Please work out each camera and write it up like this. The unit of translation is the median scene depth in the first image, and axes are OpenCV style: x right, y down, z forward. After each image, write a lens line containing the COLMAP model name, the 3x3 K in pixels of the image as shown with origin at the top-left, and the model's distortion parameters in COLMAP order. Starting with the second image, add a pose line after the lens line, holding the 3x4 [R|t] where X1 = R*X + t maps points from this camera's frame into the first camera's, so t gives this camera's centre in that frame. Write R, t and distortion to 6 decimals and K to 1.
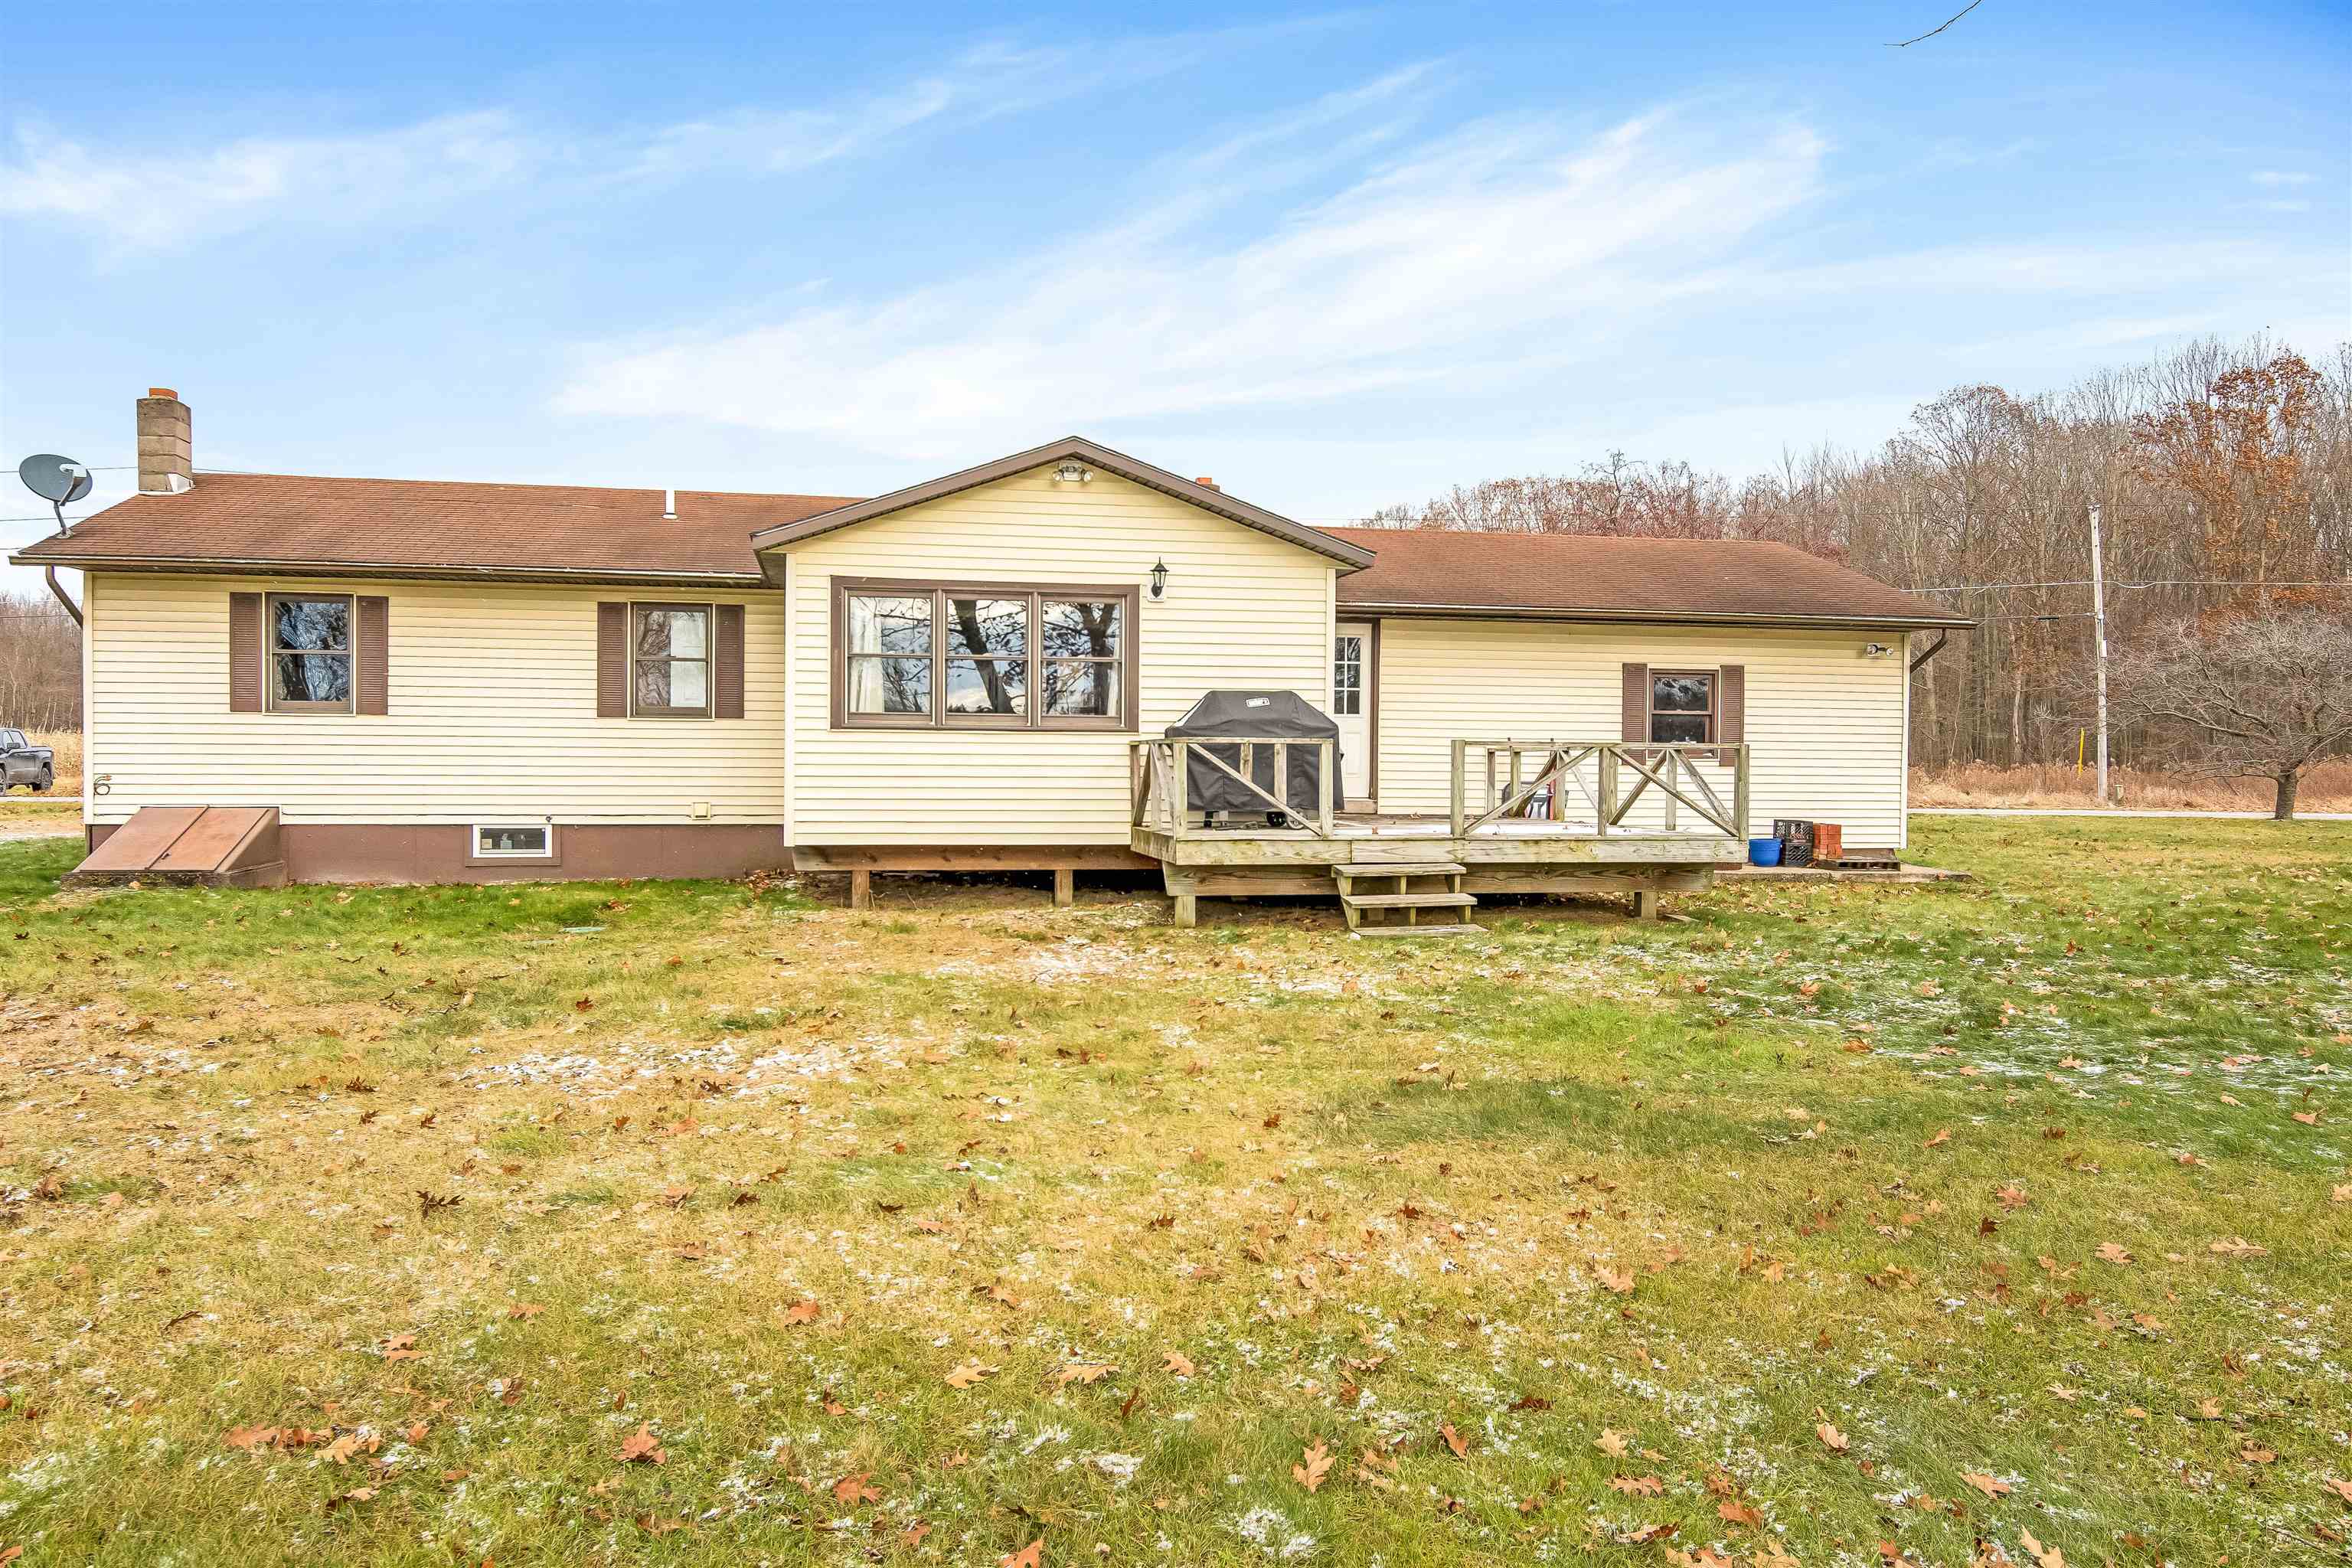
lens RADIAL K [[1691.9, 0, 1176.1], [0, 1691.9, 779.8], [0, 0, 1]] dist [0.002490, -0.006339]
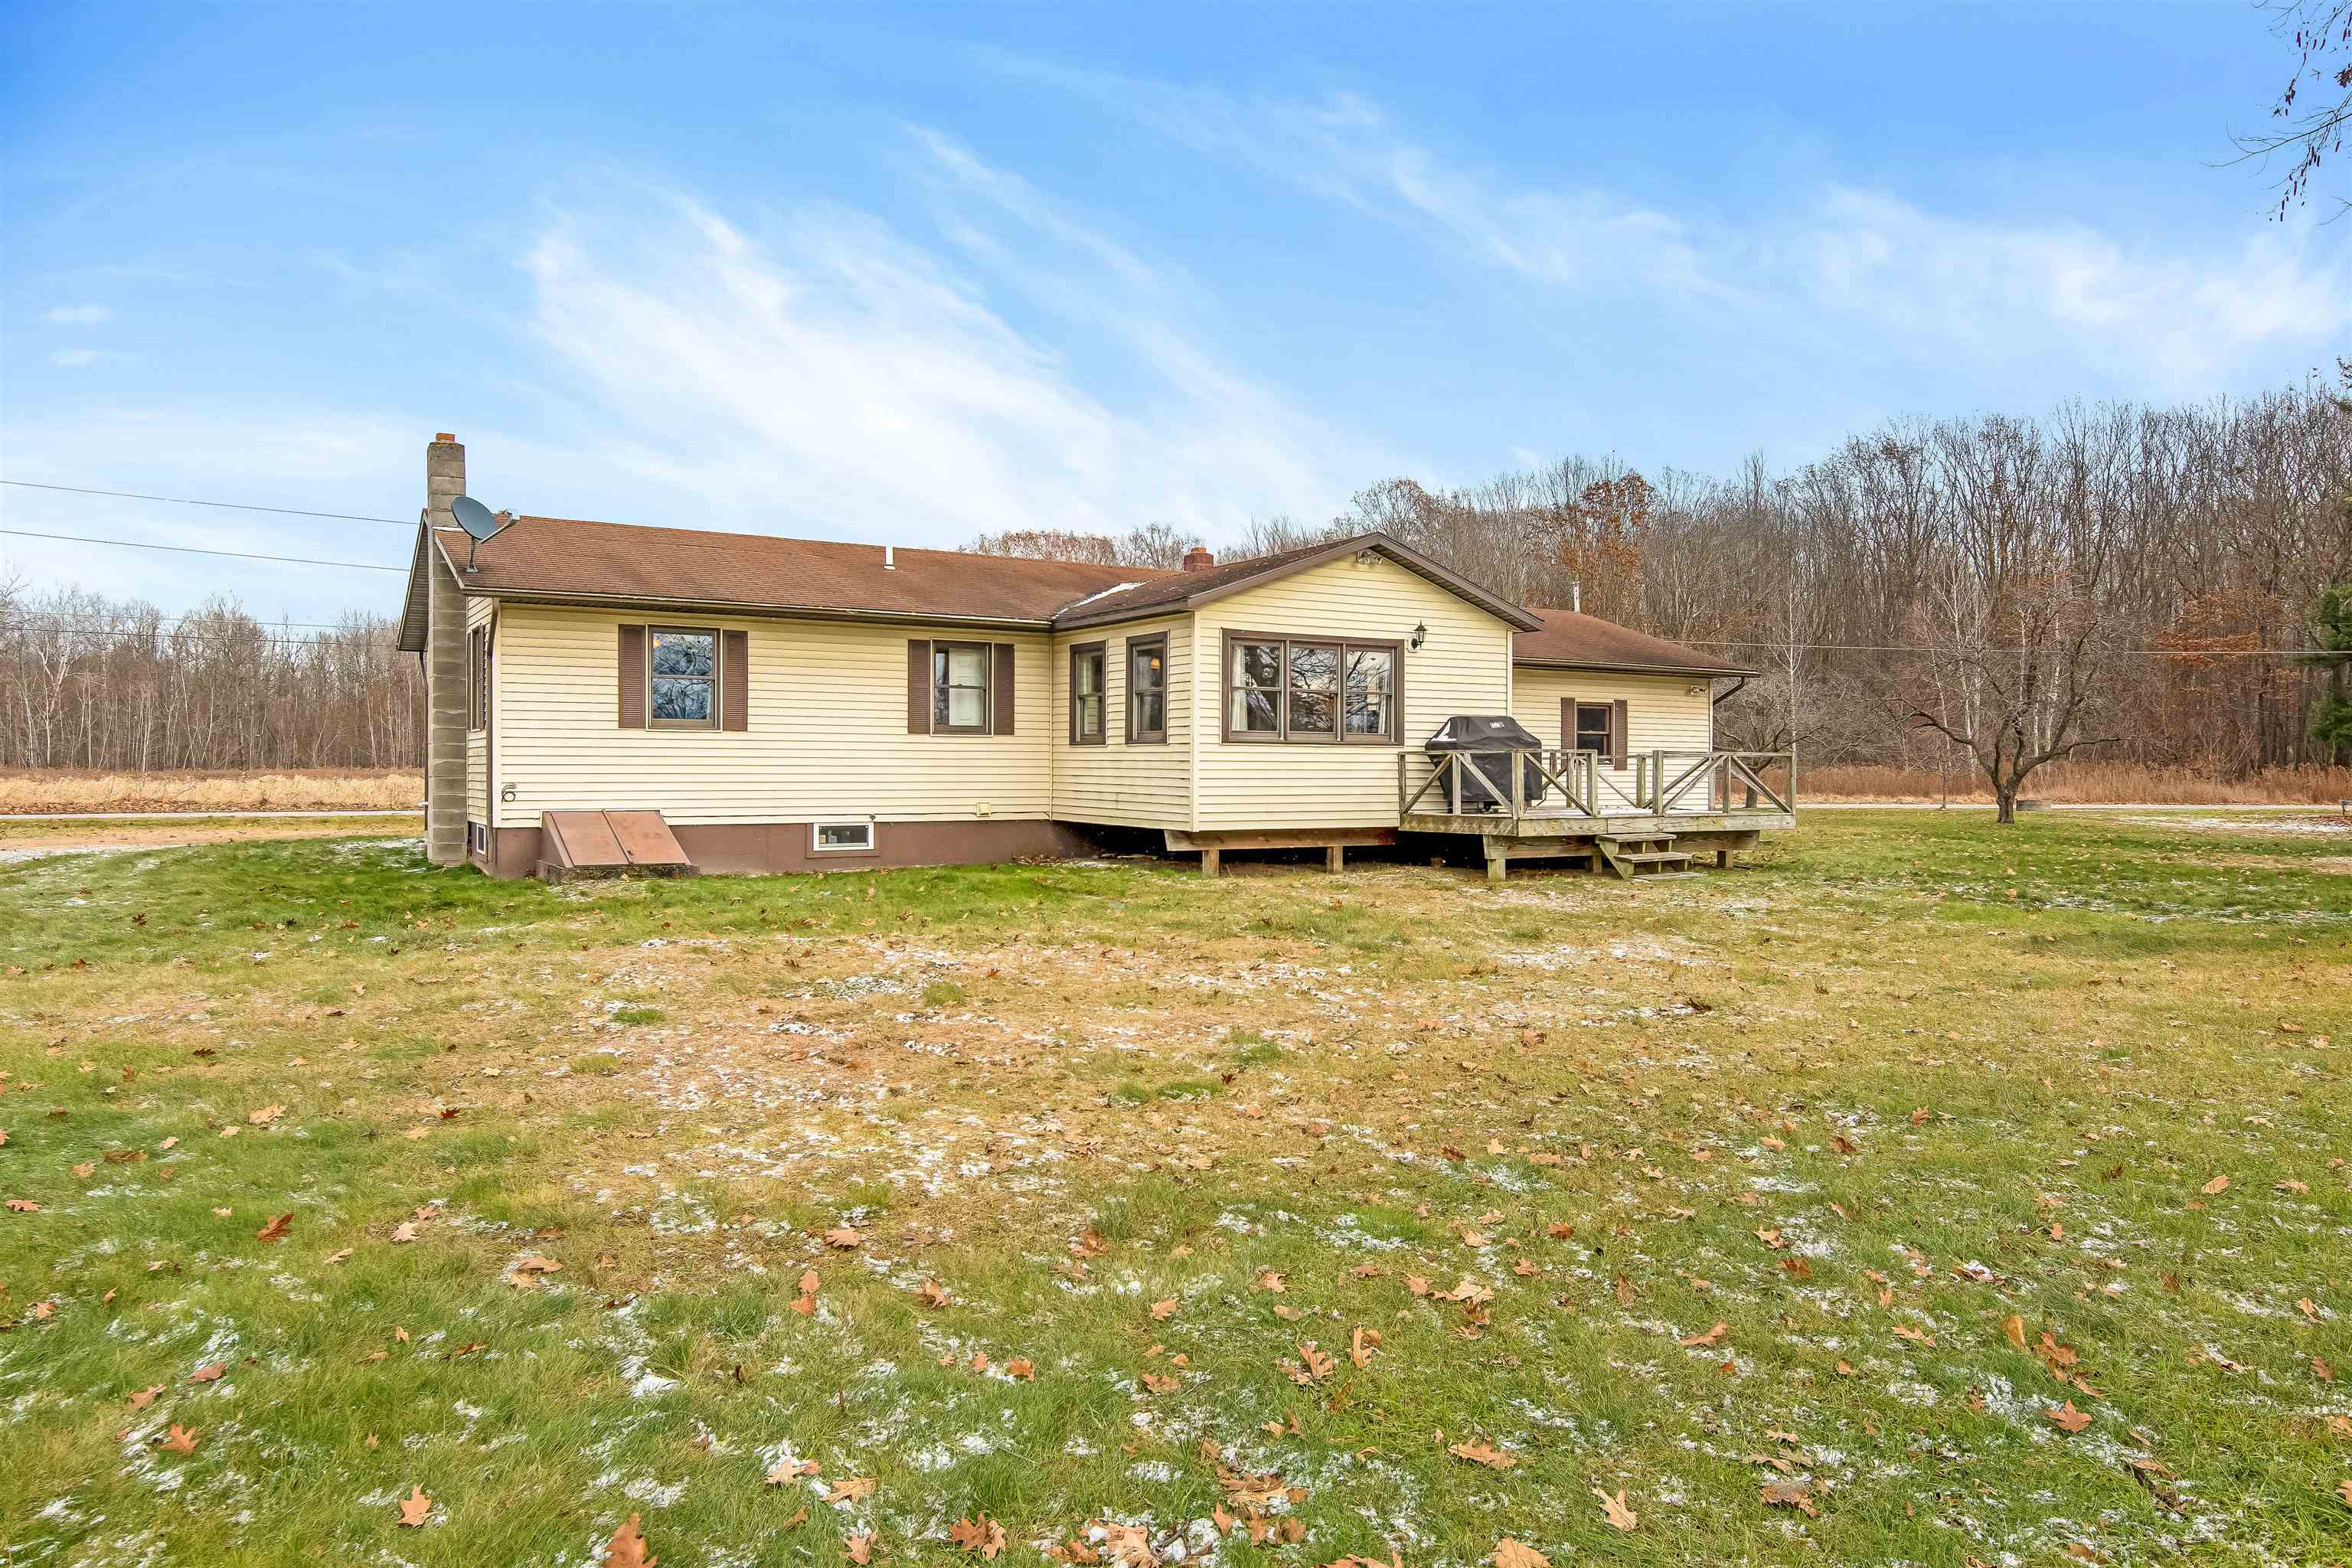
lens RADIAL K [[1492.8, 0, 1176.1], [0, 1492.8, 784.6], [0, 0, 1]] dist [0.002548, 0.000905]
pose [[0.940938, -0.008762, 0.338464, -0.537893], [0.009972, 0.999949, -0.001837, 0.003662], [-0.338431, 0.005103, 0.940977, -0.081762]]
